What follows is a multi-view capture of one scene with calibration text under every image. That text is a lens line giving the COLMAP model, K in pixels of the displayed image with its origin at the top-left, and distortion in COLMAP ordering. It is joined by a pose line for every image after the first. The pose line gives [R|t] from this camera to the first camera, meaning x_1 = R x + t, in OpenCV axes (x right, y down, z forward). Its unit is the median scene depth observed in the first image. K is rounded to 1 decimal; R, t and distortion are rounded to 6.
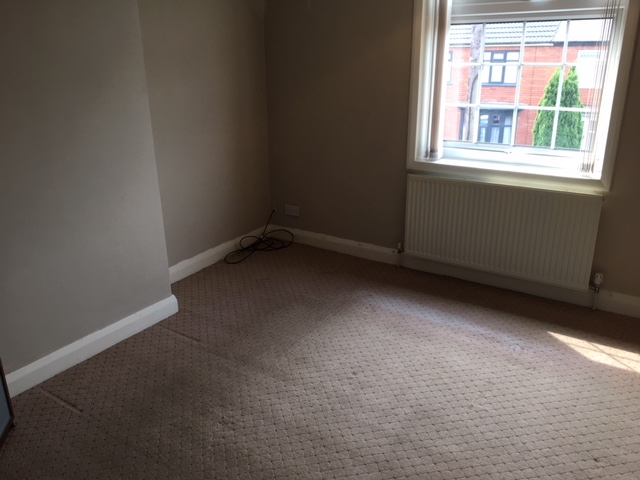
lens RADIAL K [[544.2, 0, 320.0], [0, 544.2, 240.0], [0, 0, 1]] dist [0.106311, -0.140255]
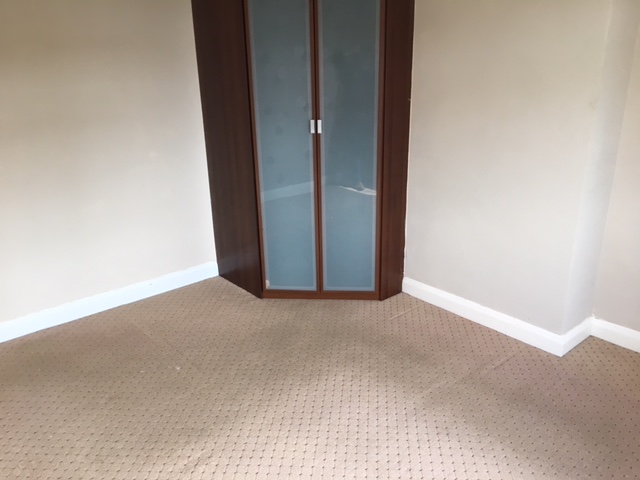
lens RADIAL K [[544.2, 0, 320.0], [0, 544.2, 240.0], [0, 0, 1]] dist [0.106311, -0.140255]
pose [[-0.256097, 0.342243, -0.904038, 0.670126], [-0.316790, 0.853864, 0.412989, -0.317560], [0.913268, 0.392156, -0.110252, 0.777635]]
